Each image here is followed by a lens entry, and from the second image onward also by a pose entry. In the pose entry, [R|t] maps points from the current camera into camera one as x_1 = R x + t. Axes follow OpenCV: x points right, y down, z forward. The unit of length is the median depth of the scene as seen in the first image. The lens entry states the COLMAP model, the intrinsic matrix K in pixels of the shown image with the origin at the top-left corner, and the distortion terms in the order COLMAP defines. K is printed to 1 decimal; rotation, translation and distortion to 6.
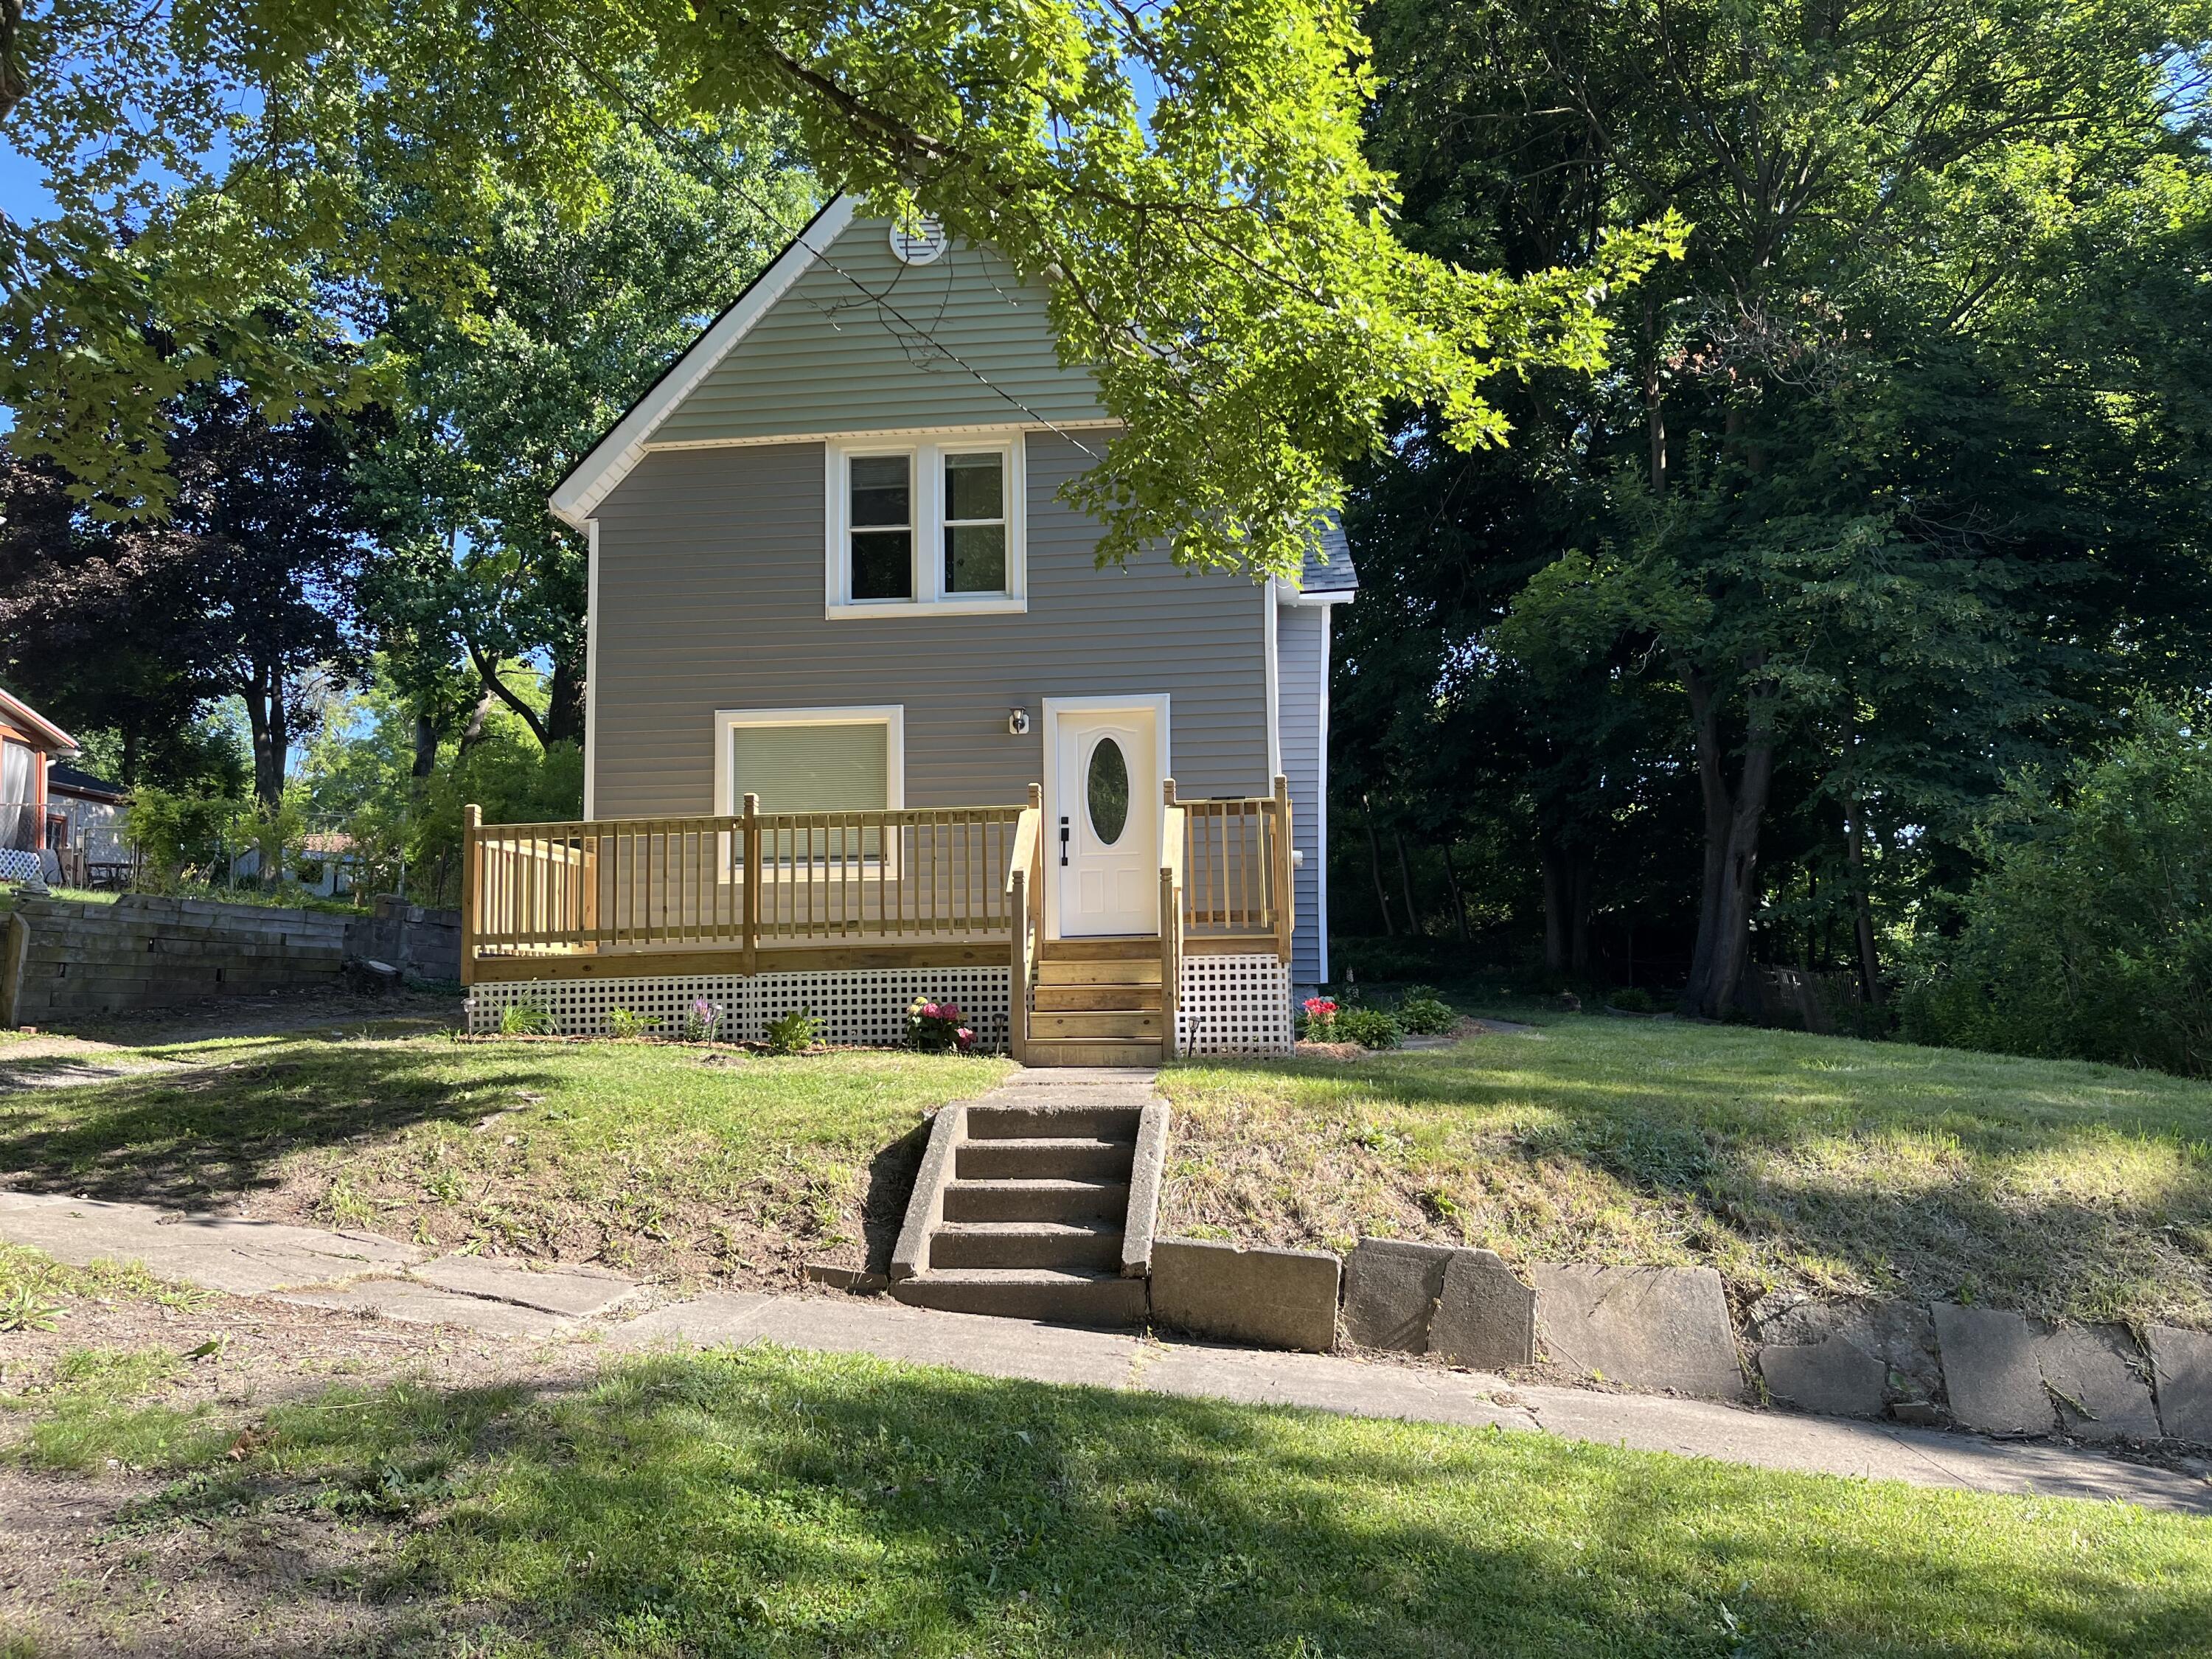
lens RADIAL K [[1728.0, 0, 1099.7], [0, 1728.0, 826.8], [0, 0, 1]] dist [0.037726, -0.056598]
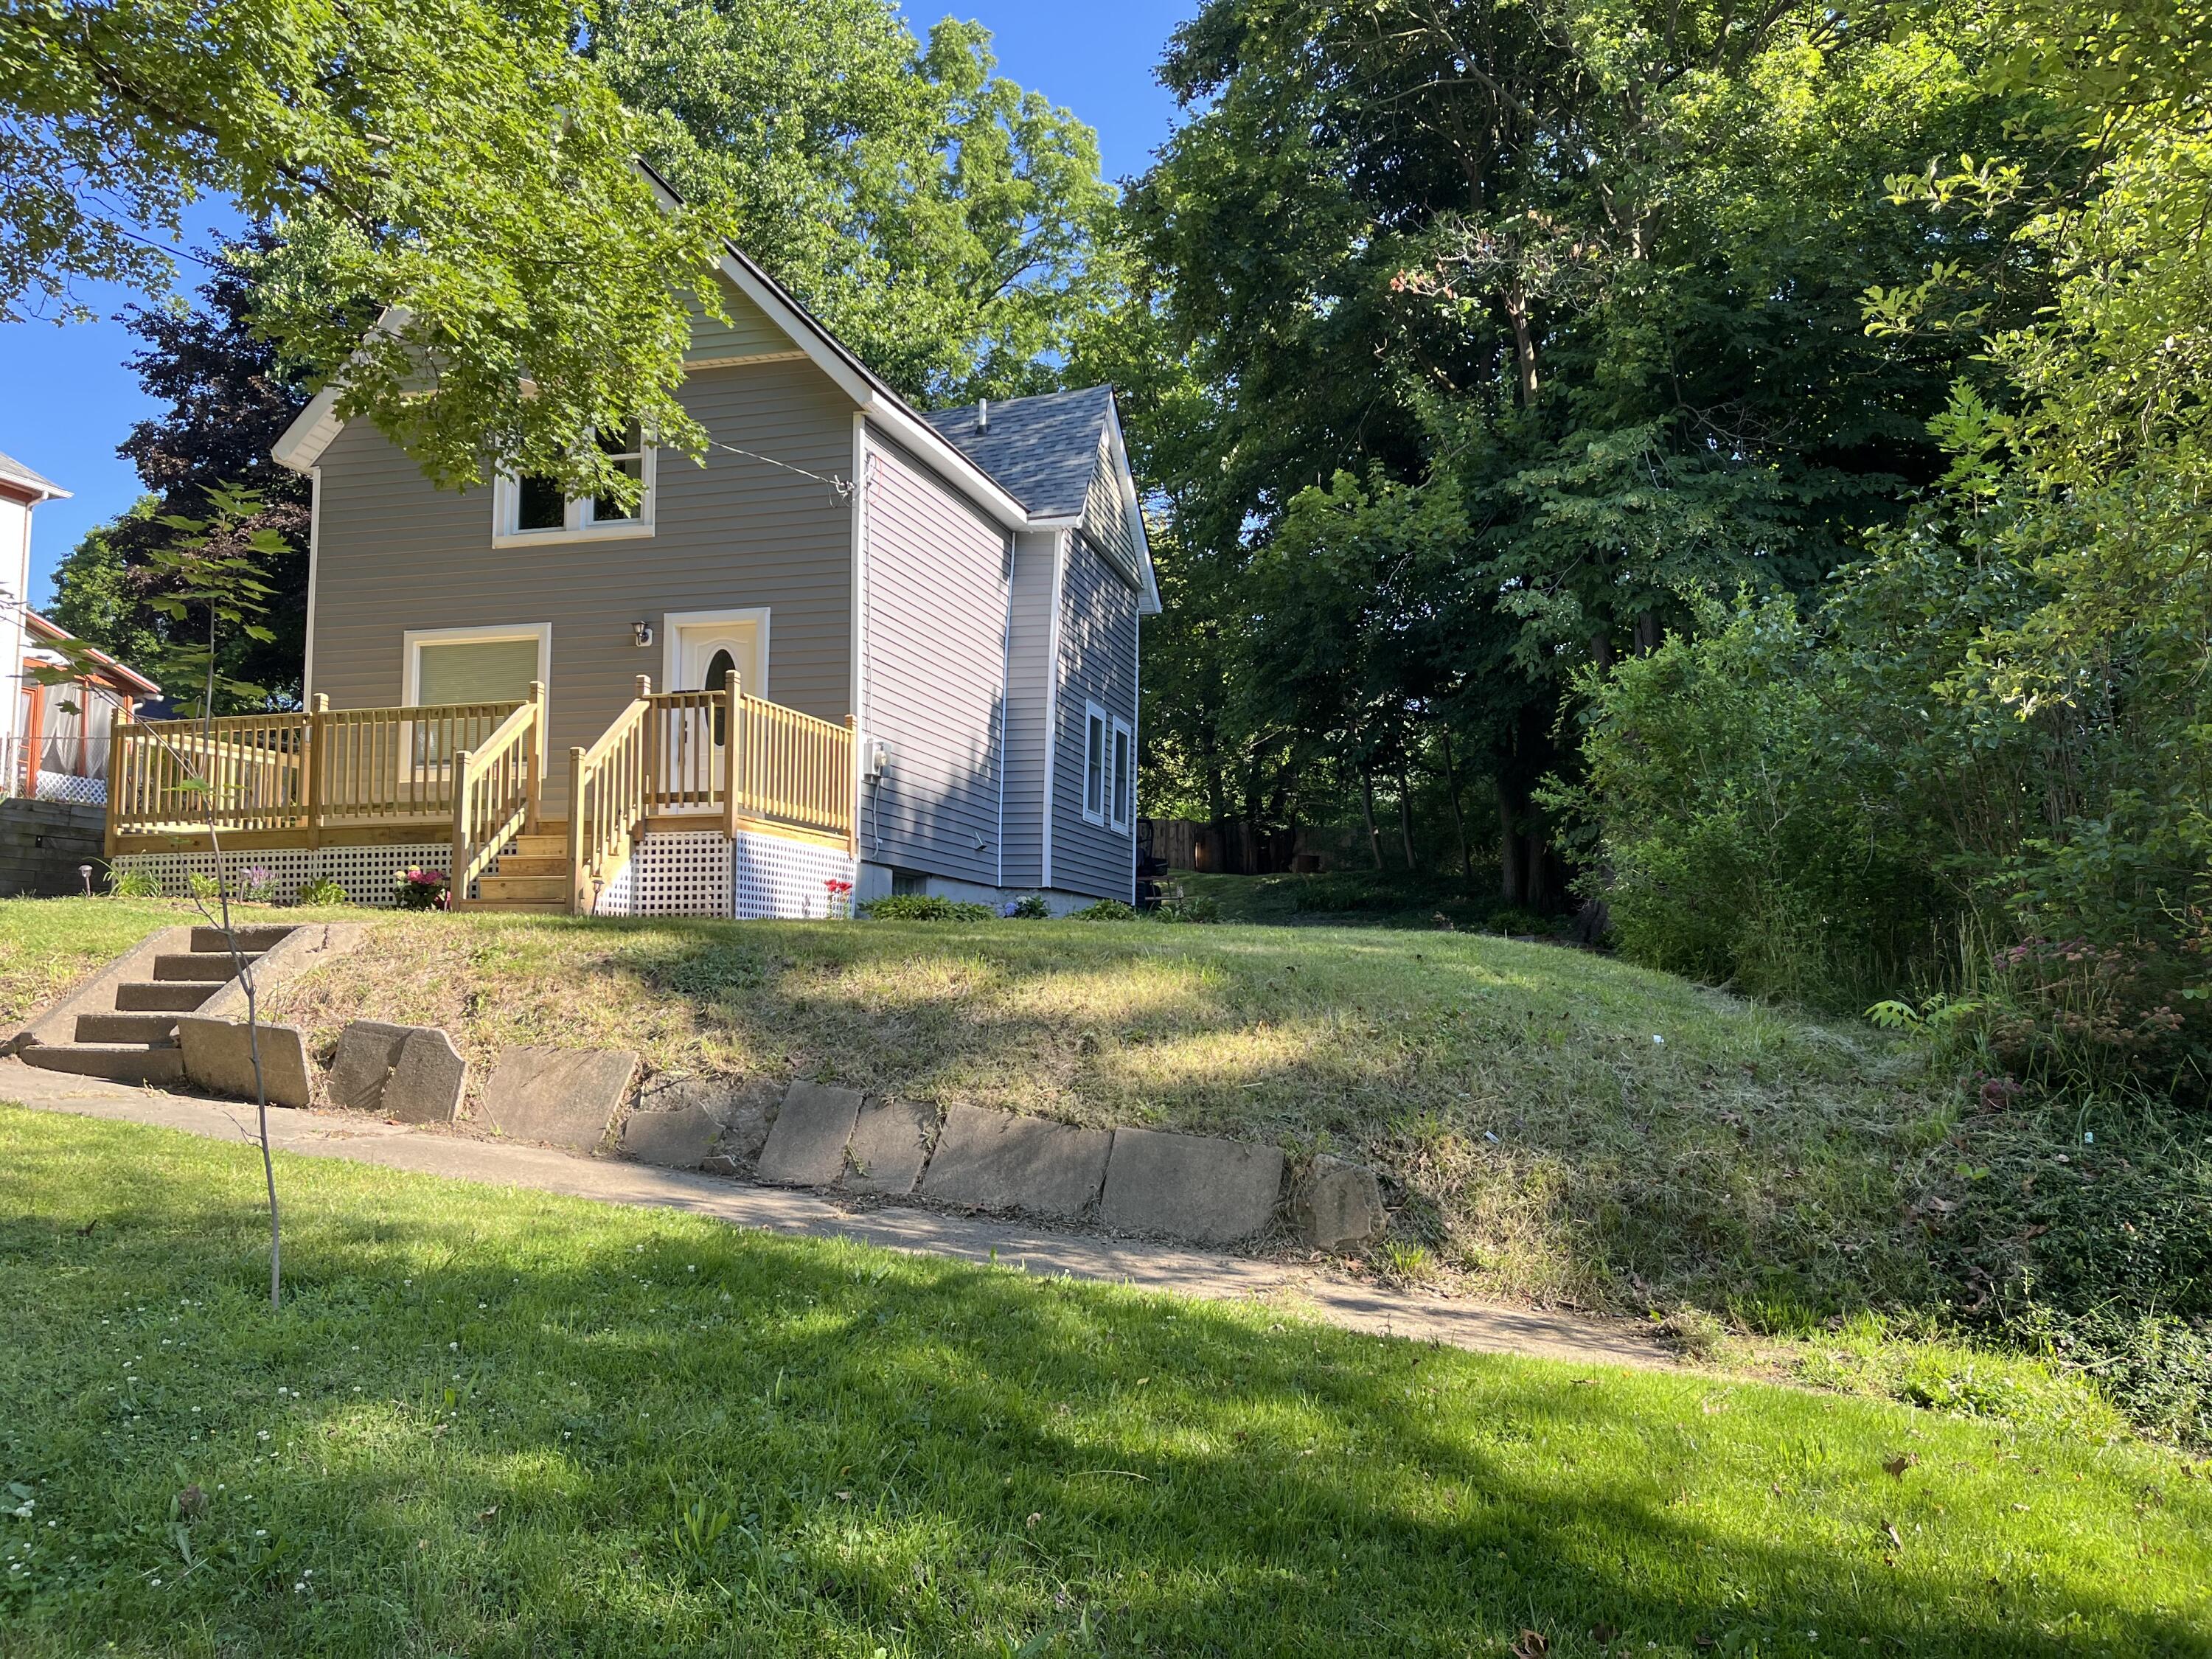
lens RADIAL K [[1728.0, 0, 1114.7], [0, 1728.0, 844.8], [0, 0, 1]] dist [0.037726, -0.056598]
pose [[0.984902, 0.004543, -0.173052, 0.445179], [0.000669, 0.999548, 0.030047, 0.040182], [0.173110, -0.029709, 0.984454, -0.049322]]
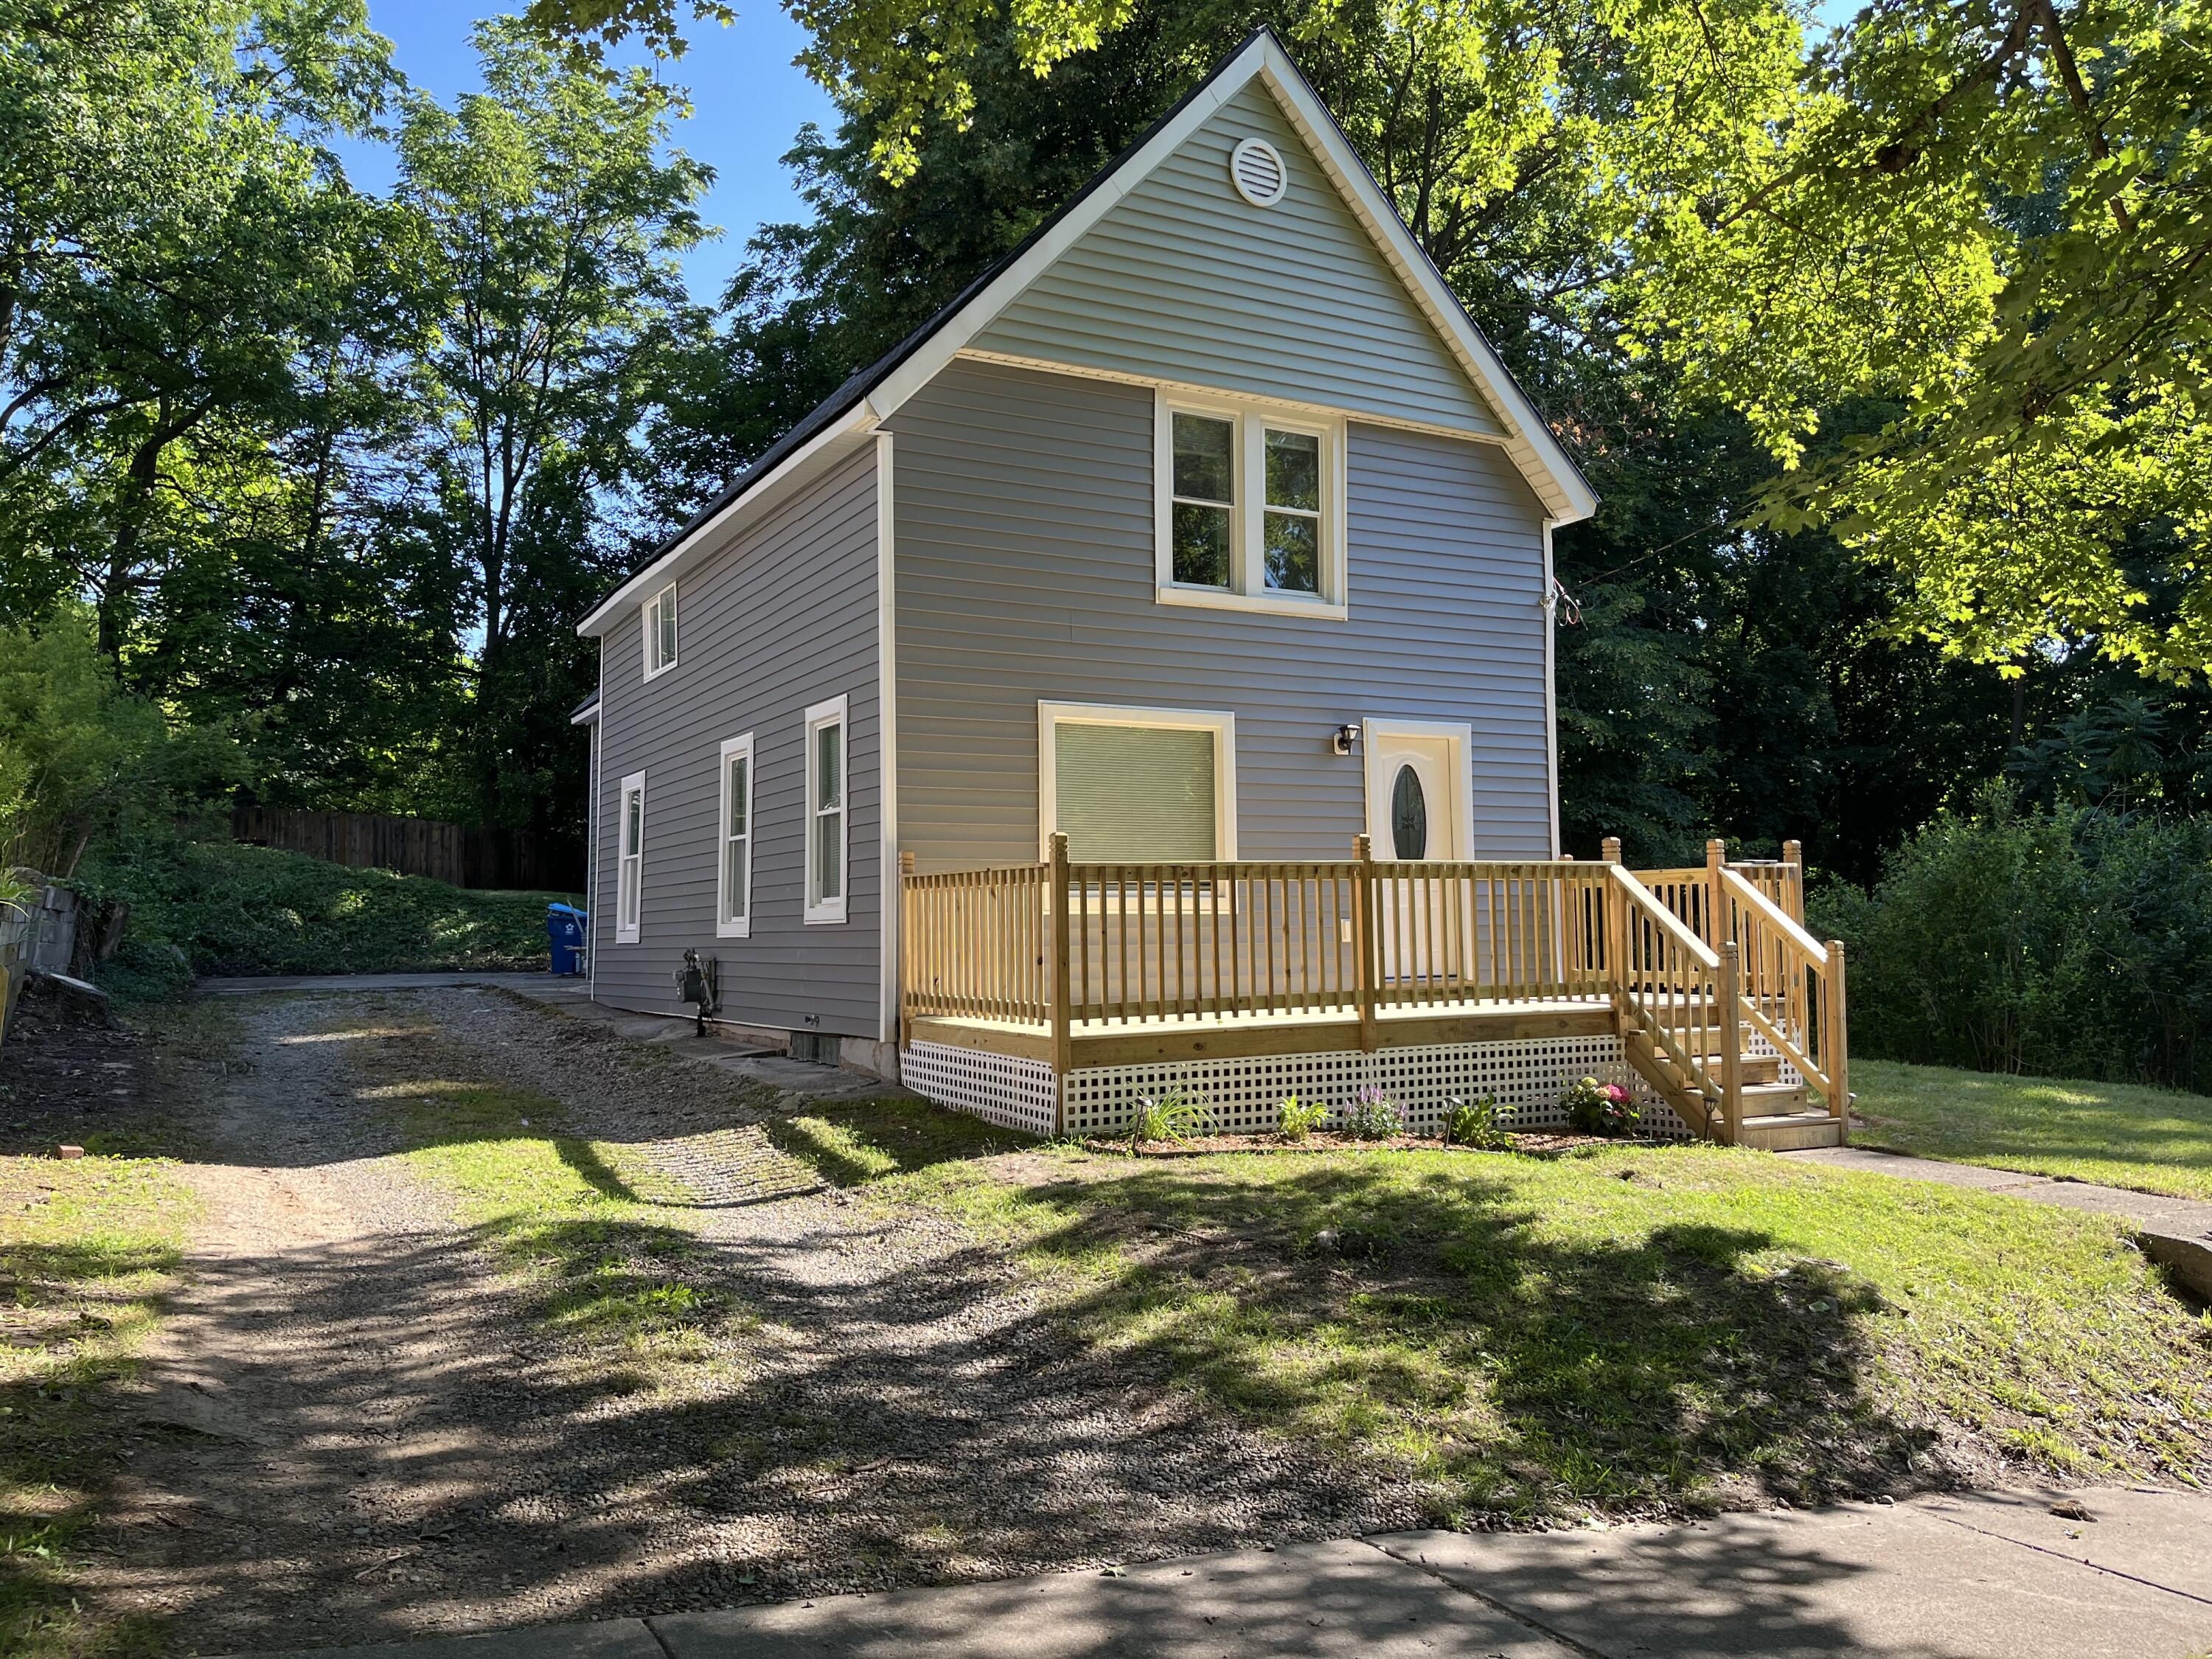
lens RADIAL K [[1728.0, 0, 1089.7], [0, 1728.0, 824.4], [0, 0, 1]] dist [0.037726, -0.056598]
pose [[0.828426, 0.043590, 0.558400, -0.663042], [-0.067114, 0.997509, 0.021700, -0.028493], [-0.556063, -0.055454, 0.829288, 0.318776]]
